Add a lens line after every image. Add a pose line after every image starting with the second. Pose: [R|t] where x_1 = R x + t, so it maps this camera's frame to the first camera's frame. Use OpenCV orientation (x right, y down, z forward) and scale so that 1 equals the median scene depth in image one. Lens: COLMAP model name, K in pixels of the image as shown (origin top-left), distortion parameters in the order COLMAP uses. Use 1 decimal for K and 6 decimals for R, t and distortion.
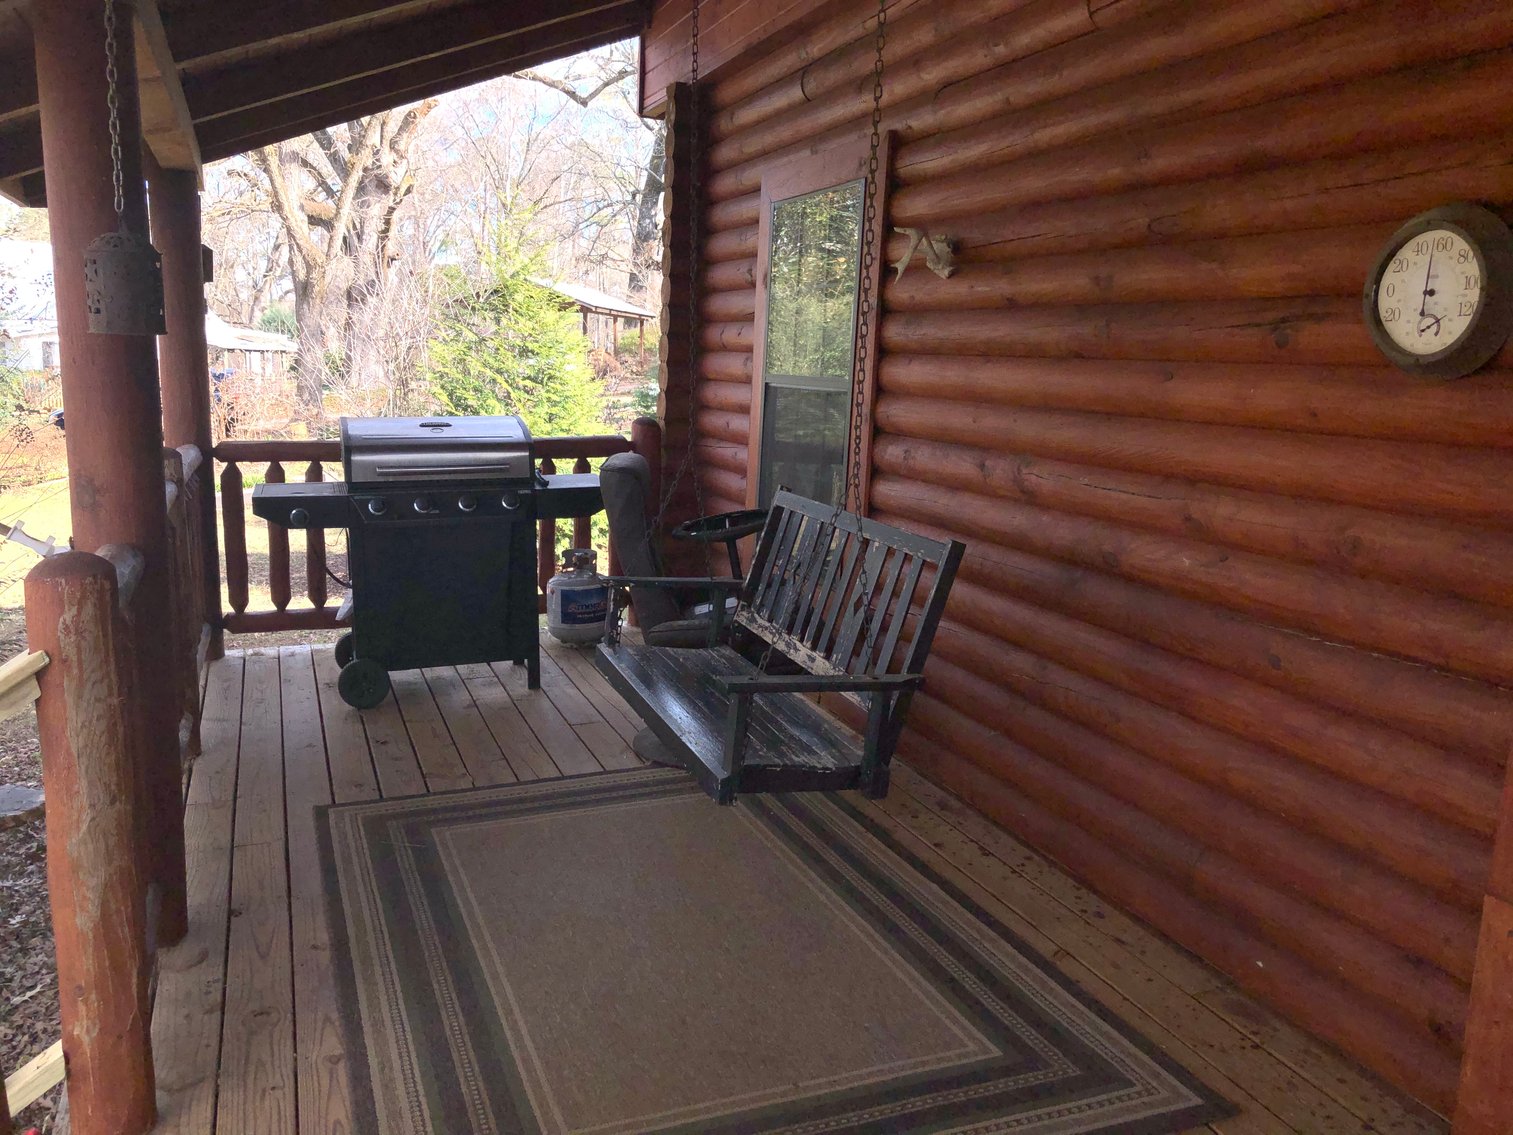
lens RADIAL K [[1228.5, 0, 749.0], [0, 1228.5, 574.2], [0, 0, 1]] dist [0.039617, -0.065787]
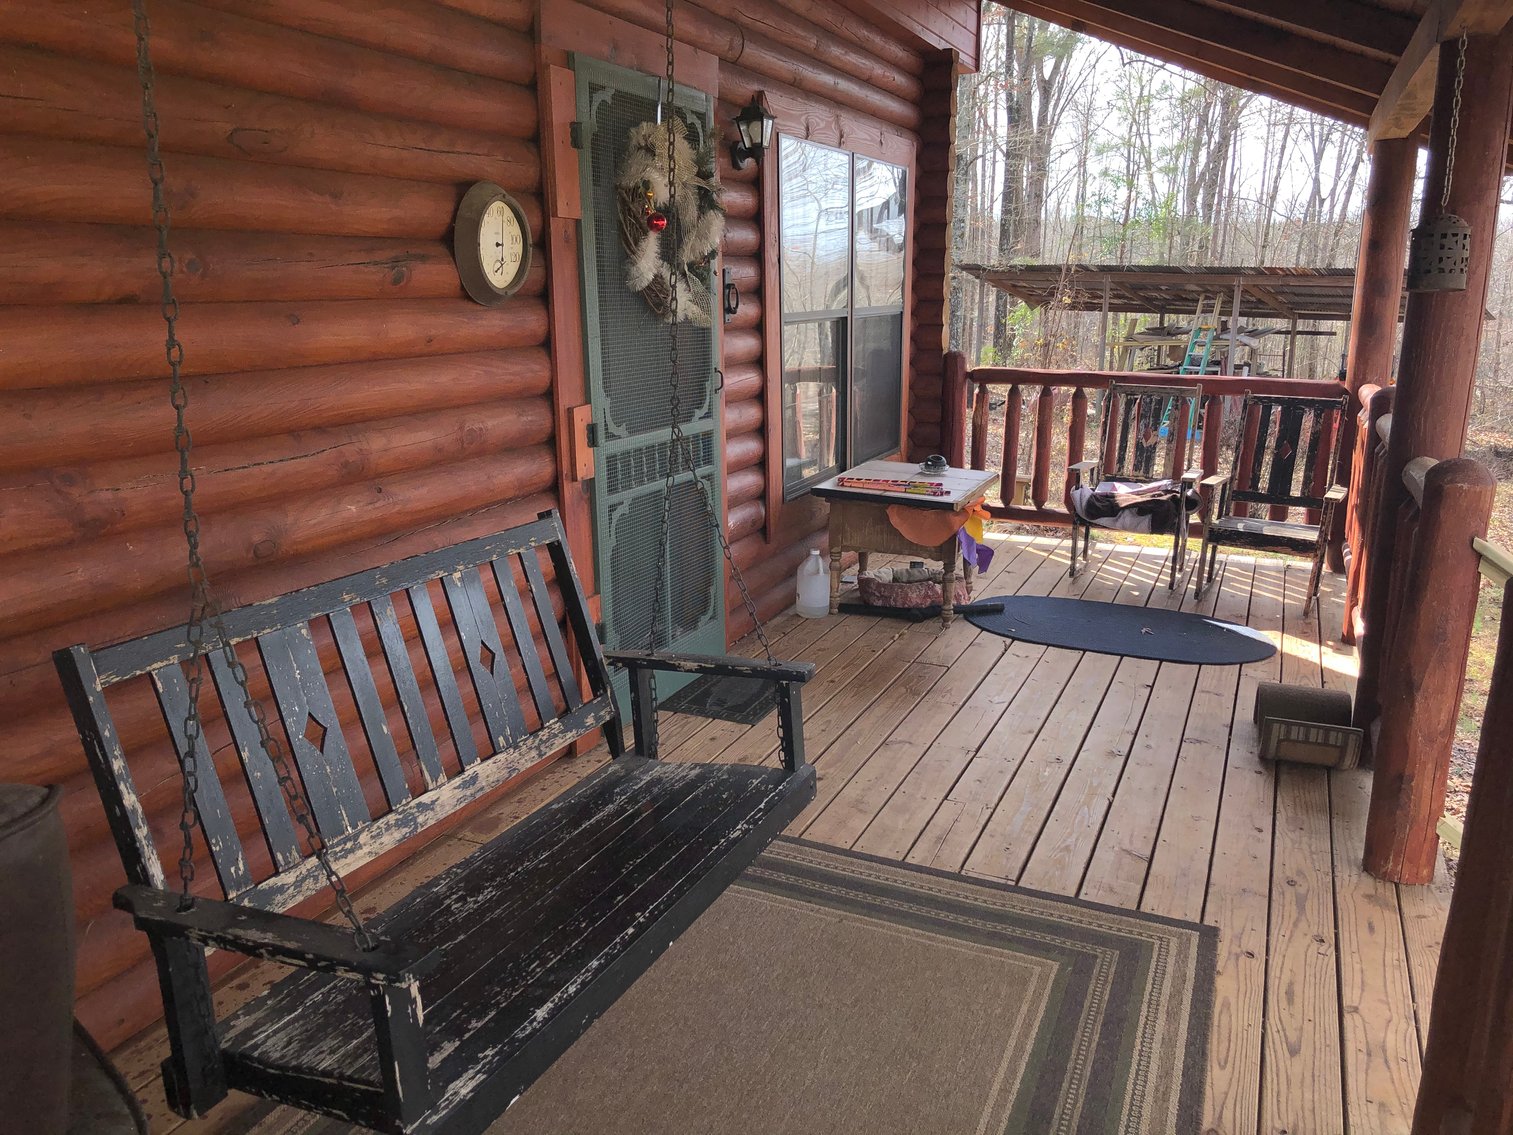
lens RADIAL K [[1228.5, 0, 749.0], [0, 1228.5, 561.1], [0, 0, 1]] dist [0.039617, -0.065787]
pose [[-0.709622, -0.192906, 0.677660, -0.577874], [0.098546, 0.925163, 0.366555, -0.322521], [-0.697657, 0.326897, -0.637506, 1.538659]]
